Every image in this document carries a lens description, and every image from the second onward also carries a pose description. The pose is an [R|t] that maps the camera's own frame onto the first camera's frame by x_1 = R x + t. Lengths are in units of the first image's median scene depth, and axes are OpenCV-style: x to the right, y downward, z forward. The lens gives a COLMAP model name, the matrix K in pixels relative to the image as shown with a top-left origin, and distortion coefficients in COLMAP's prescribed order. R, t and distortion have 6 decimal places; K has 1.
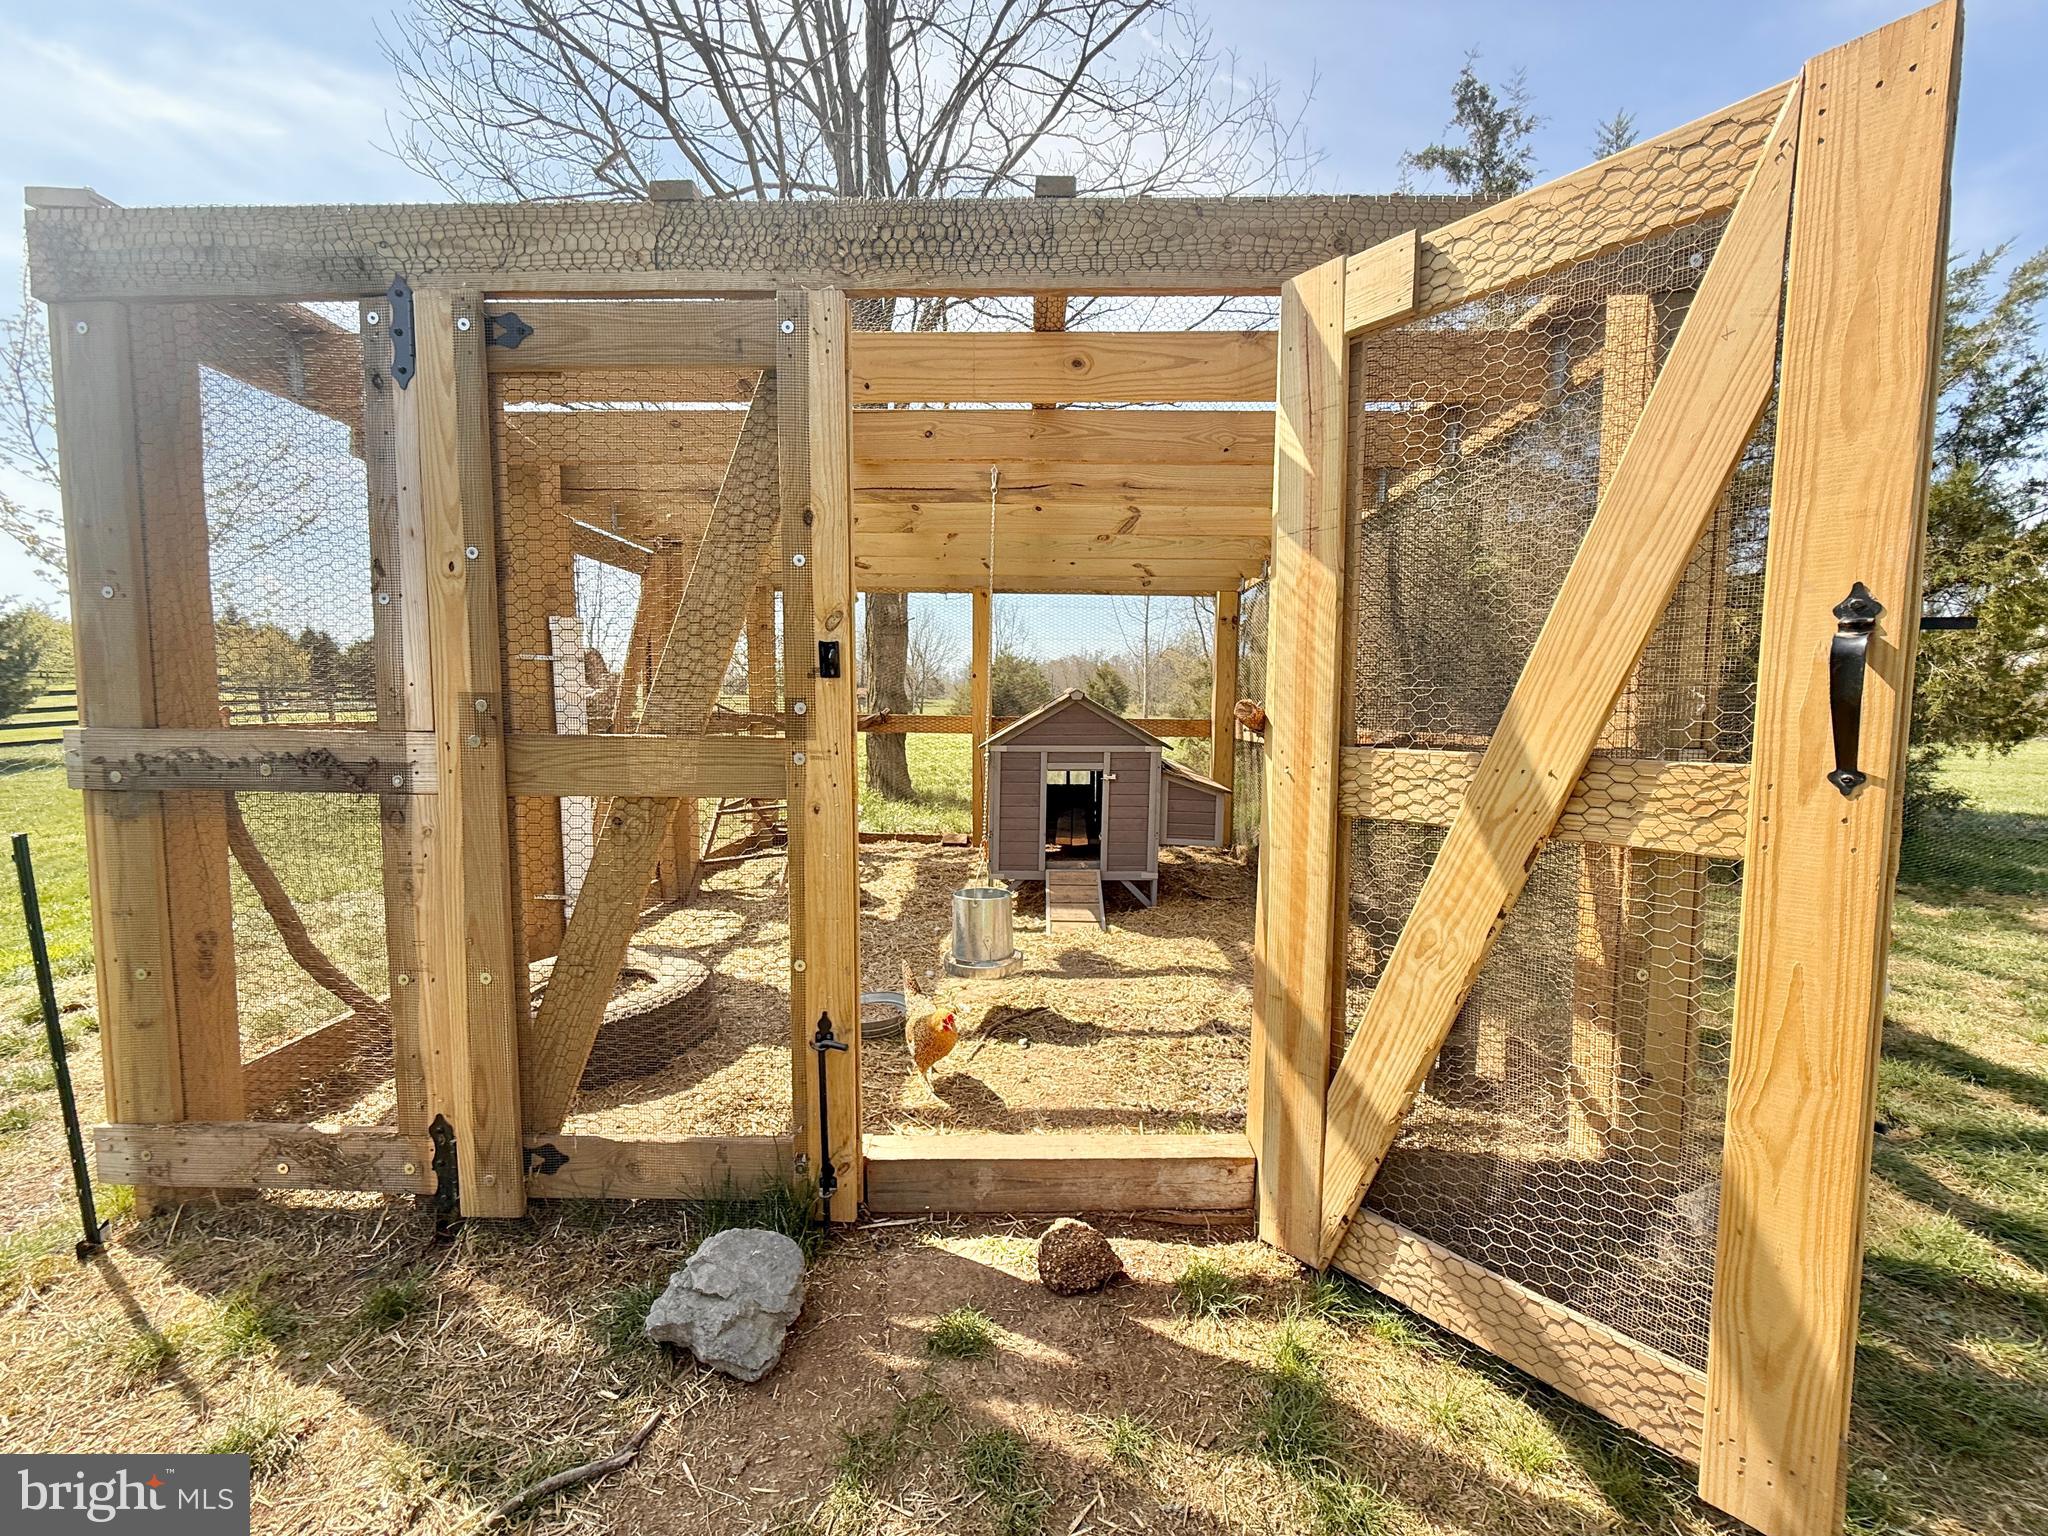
lens RADIAL K [[810.9, 0, 1024.0], [0, 810.9, 768.0], [0, 0, 1]] dist [-0.000210, 0.000162]
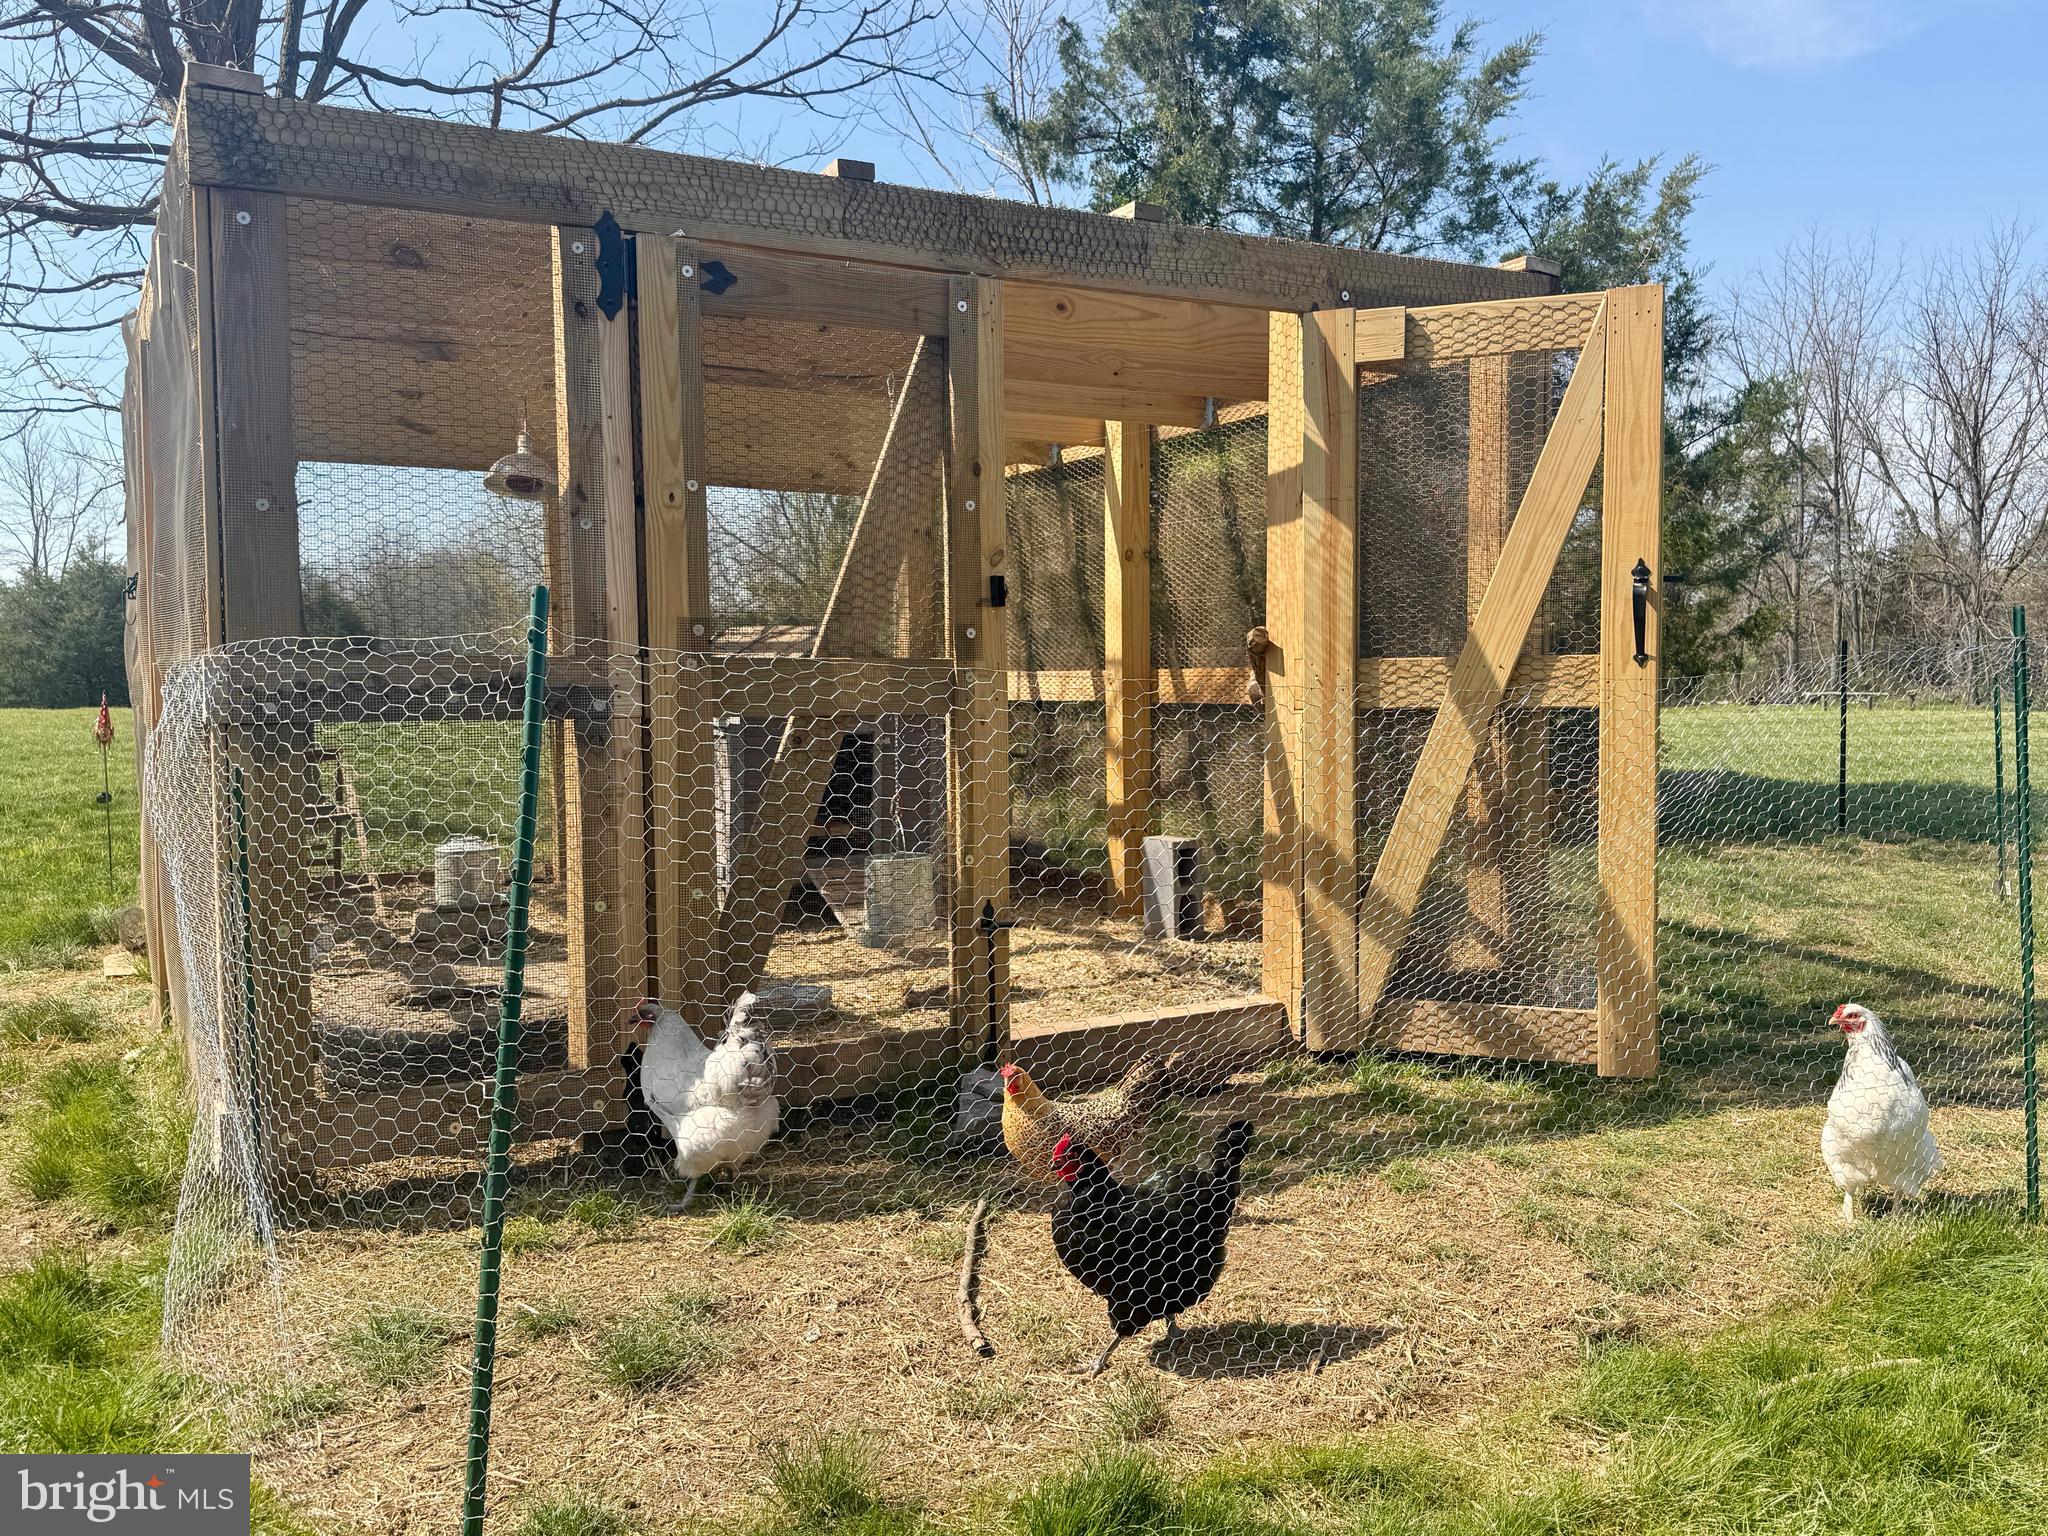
lens RADIAL K [[1631.3, 0, 1024.0], [0, 1631.3, 768.0], [0, 0, 1]] dist [0.133265, -0.234959]
pose [[0.875135, -0.041029, 0.482137, -1.384446], [0.050432, 0.998706, -0.006553, 0.142588], [-0.481244, 0.030050, 0.876071, -1.104330]]
